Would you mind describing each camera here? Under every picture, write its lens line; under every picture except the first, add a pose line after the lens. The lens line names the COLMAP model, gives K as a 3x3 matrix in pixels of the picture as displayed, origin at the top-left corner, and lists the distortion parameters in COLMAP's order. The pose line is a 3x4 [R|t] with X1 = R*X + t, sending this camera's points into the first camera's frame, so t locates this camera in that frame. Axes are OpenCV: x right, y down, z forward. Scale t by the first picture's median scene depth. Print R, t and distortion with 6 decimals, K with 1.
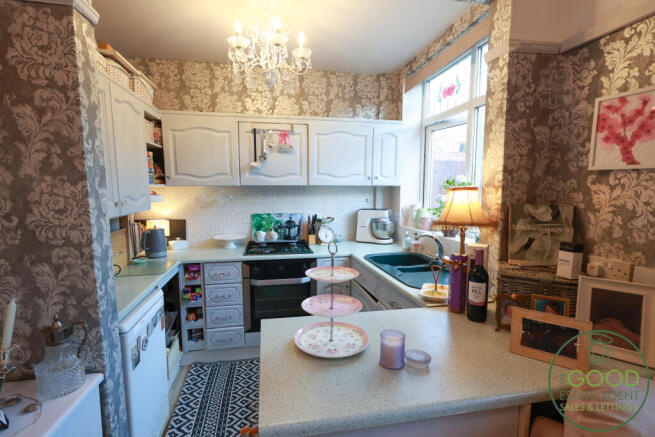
lens RADIAL K [[313.4, 0, 324.0], [0, 313.4, 221.6], [0, 0, 1]] dist [-0.001601, 0.000162]
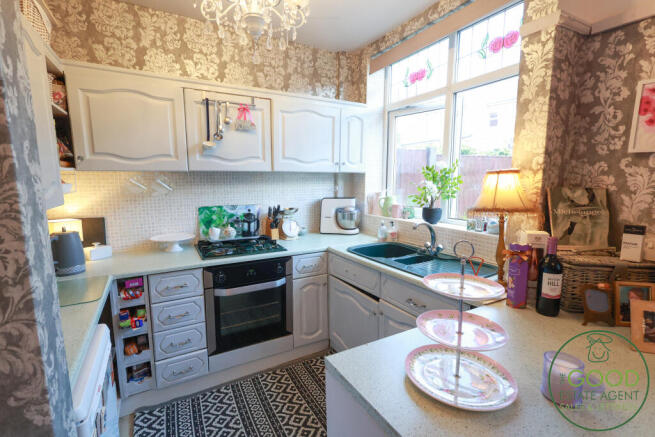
lens RADIAL K [[304.4, 0, 327.5], [0, 304.4, 218.5], [0, 0, 1]] dist [0.000333, -0.000049]
pose [[0.948071, -0.043149, 0.315119, -0.197826], [0.035439, 0.998917, 0.030159, -0.007716], [-0.316079, -0.017425, 0.948573, 0.181753]]
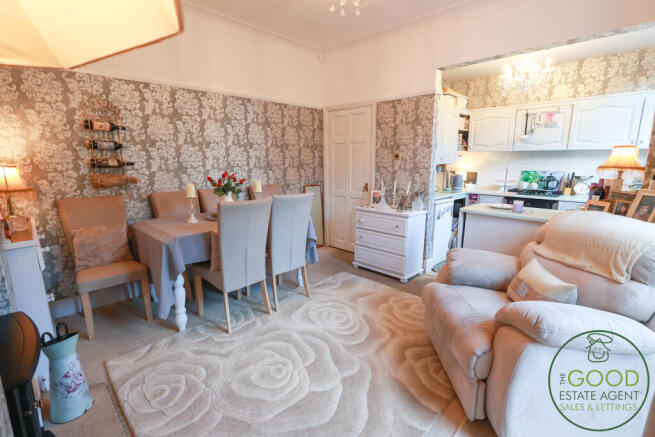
lens RADIAL K [[304.4, 0, 327.5], [0, 304.4, 218.5], [0, 0, 1]] dist [0.000333, -0.000049]
pose [[0.574187, 0.154700, -0.803976, 0.524716], [-0.092112, 0.987958, 0.124317, 0.126342], [0.813526, 0.002674, 0.581522, -0.707549]]
